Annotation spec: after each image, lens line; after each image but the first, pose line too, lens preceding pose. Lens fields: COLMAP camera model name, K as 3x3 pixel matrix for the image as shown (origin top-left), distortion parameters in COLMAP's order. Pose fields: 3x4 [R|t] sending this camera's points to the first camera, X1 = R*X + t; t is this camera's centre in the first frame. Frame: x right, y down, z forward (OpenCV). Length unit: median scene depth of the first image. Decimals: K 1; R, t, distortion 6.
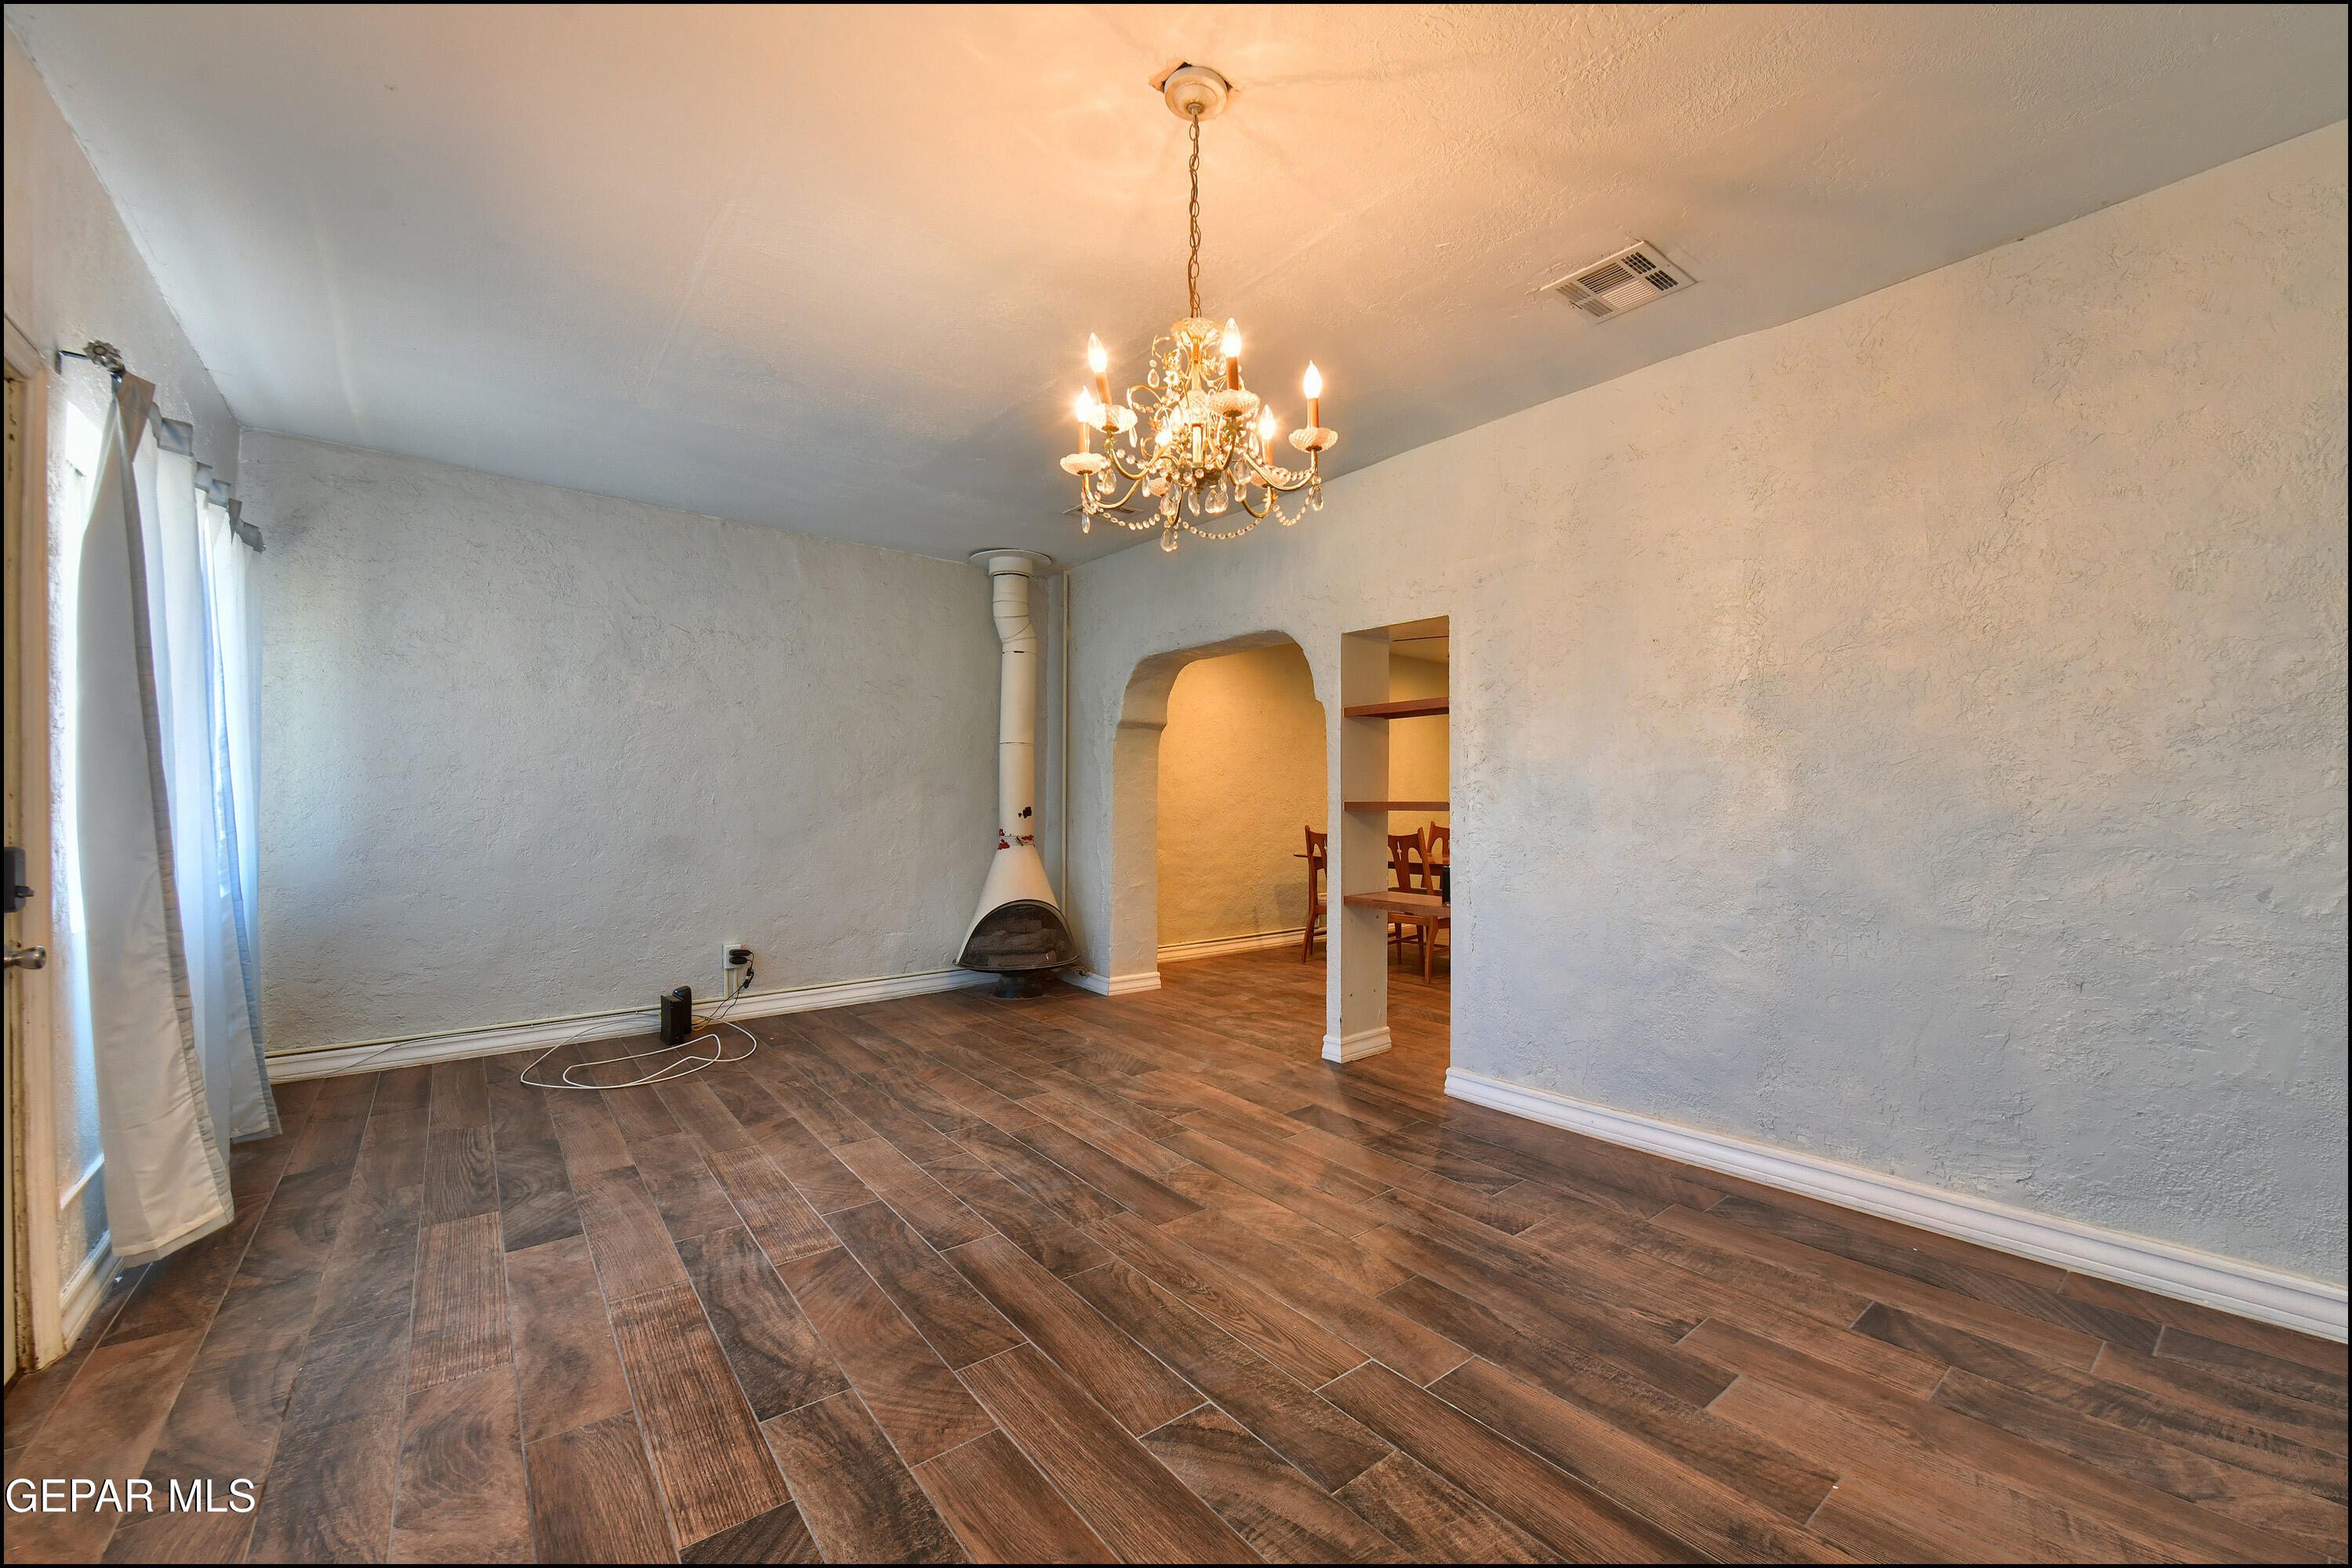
lens RADIAL K [[932.0, 0, 1185.6], [0, 932.0, 795.5], [0, 0, 1]] dist [-0.009333, -0.000588]
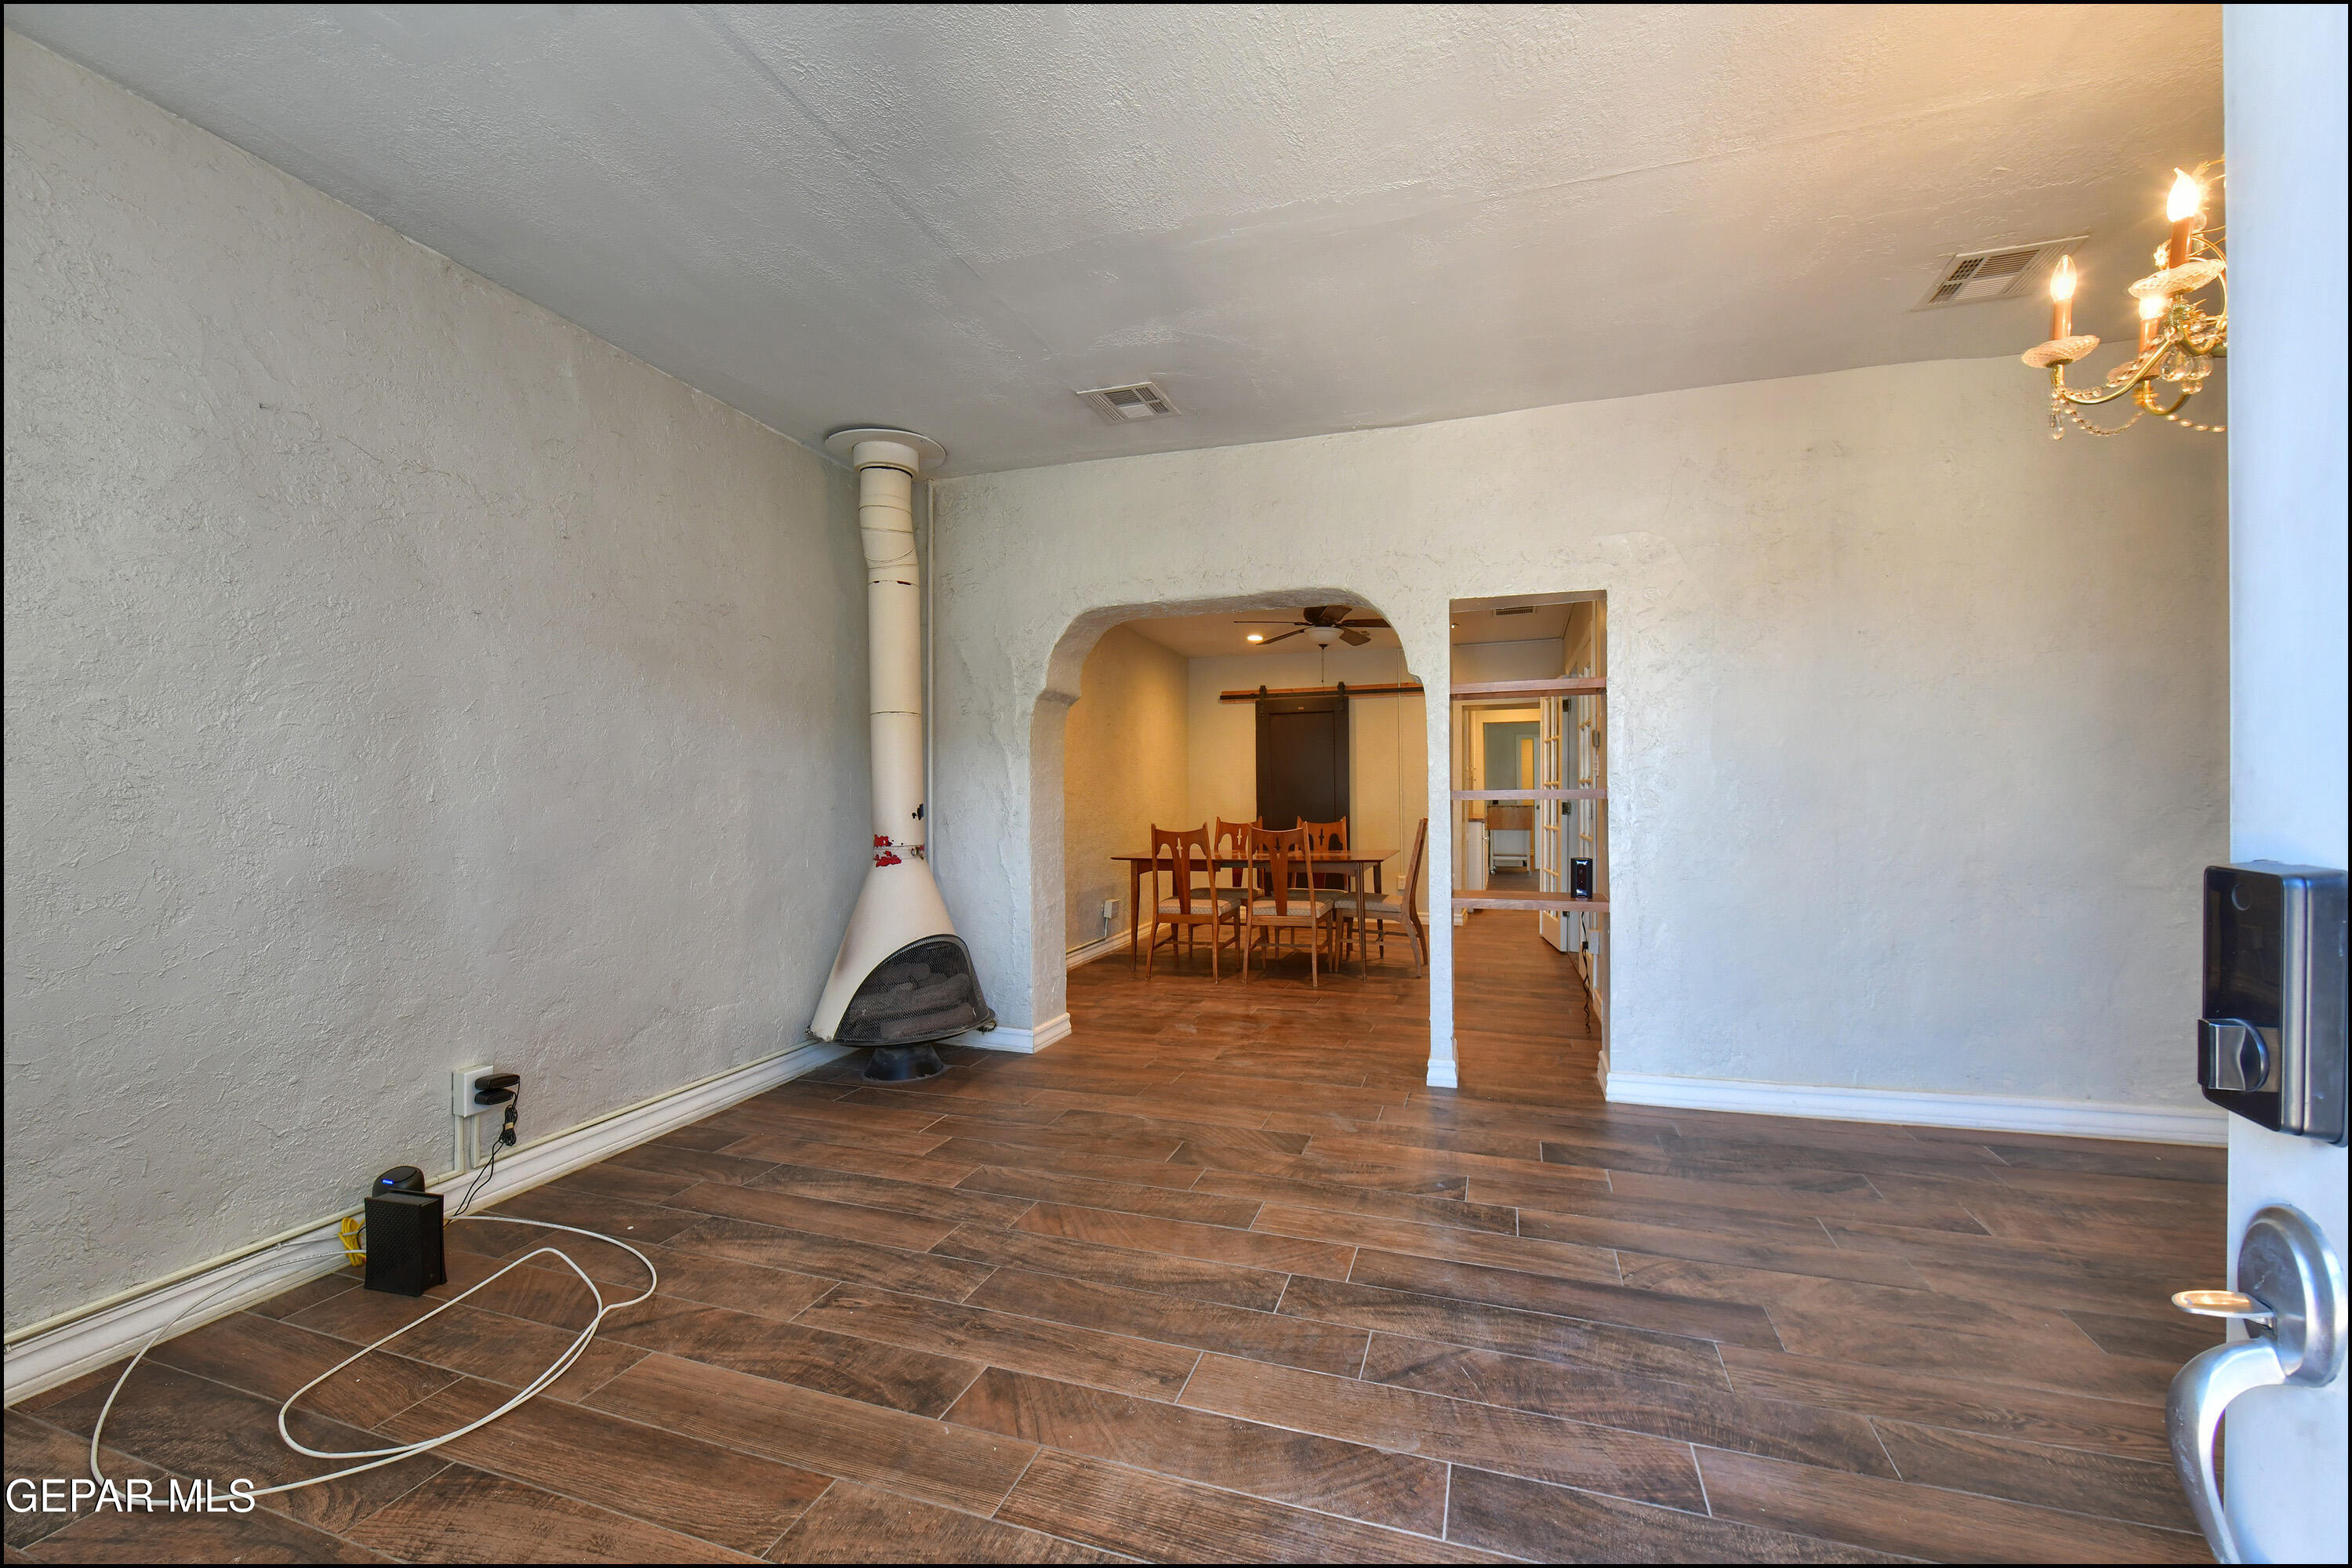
lens RADIAL K [[932.0, 0, 1188.9], [0, 932.0, 798.5], [0, 0, 1]] dist [-0.009333, -0.000588]
pose [[0.836425, -0.008522, 0.548015, -0.596252], [0.007122, 0.999964, 0.004679, 0.009785], [-0.548035, -0.000011, 0.836455, 0.460739]]
